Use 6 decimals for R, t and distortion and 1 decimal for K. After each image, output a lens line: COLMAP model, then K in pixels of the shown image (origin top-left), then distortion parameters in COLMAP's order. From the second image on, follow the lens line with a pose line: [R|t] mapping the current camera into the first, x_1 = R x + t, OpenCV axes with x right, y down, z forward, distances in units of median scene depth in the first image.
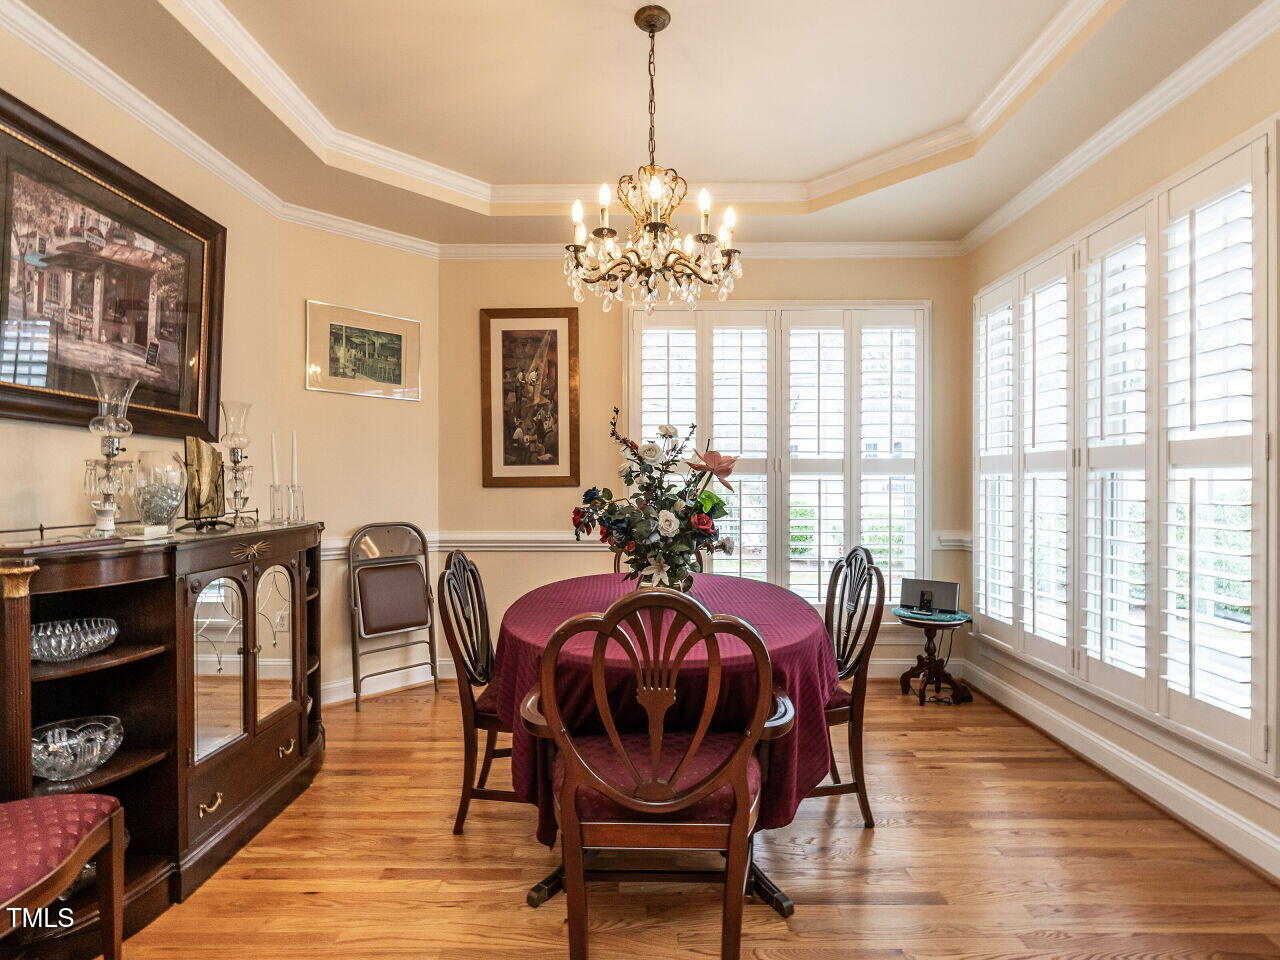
lens RADIAL K [[657.6, 0, 640.0], [0, 657.6, 480.0], [0, 0, 1]] dist [-0.014931, 0.000176]
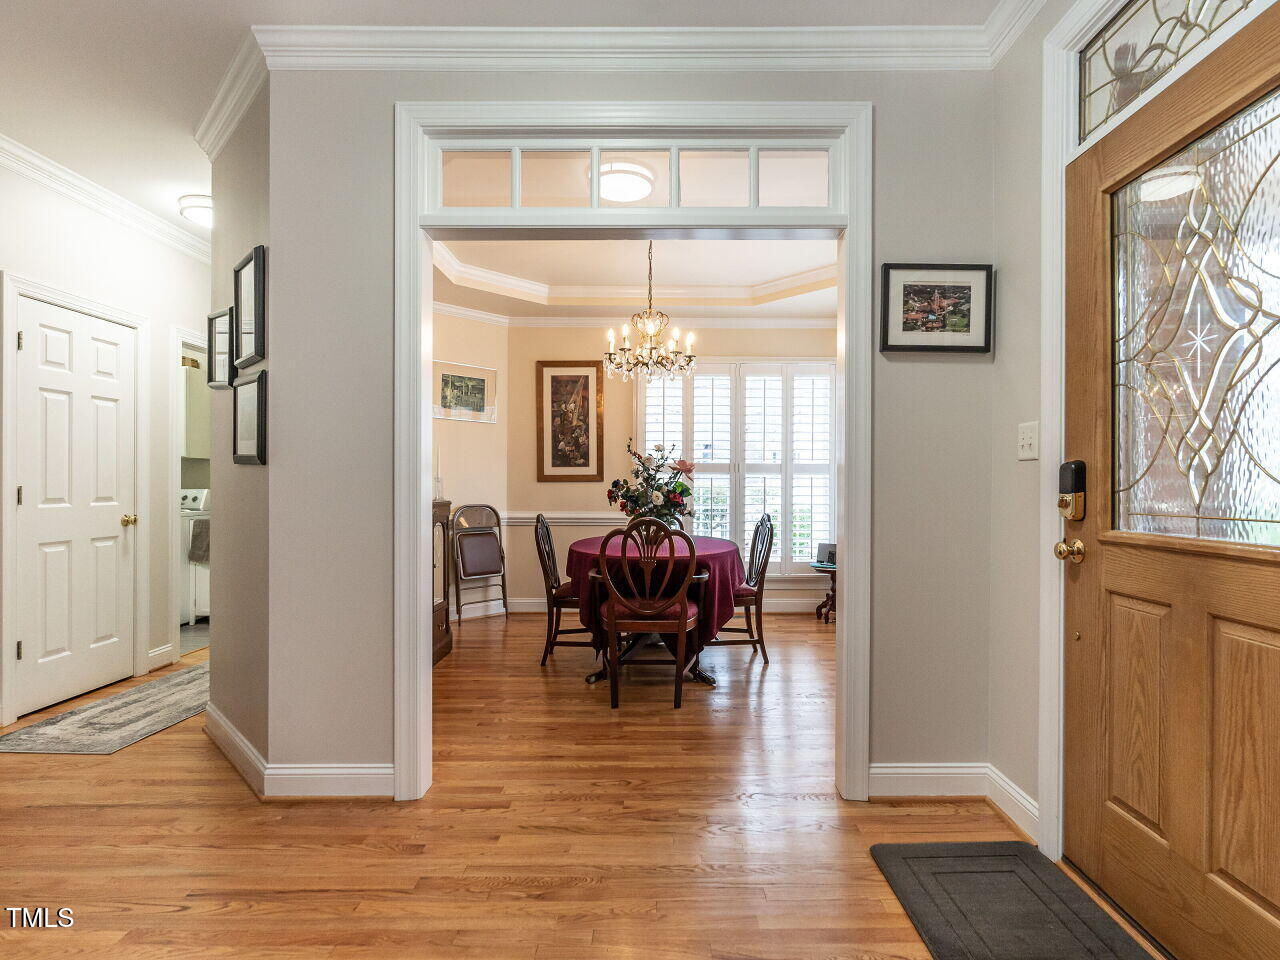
lens RADIAL K [[657.6, 0, 640.0], [0, 657.6, 480.0], [0, 0, 1]] dist [-0.014931, 0.000176]
pose [[0.999911, 0.005312, -0.012233, 0.008638], [-0.005359, 0.999978, -0.003831, 0.011988], [0.012213, 0.003896, 0.999918, -0.494369]]
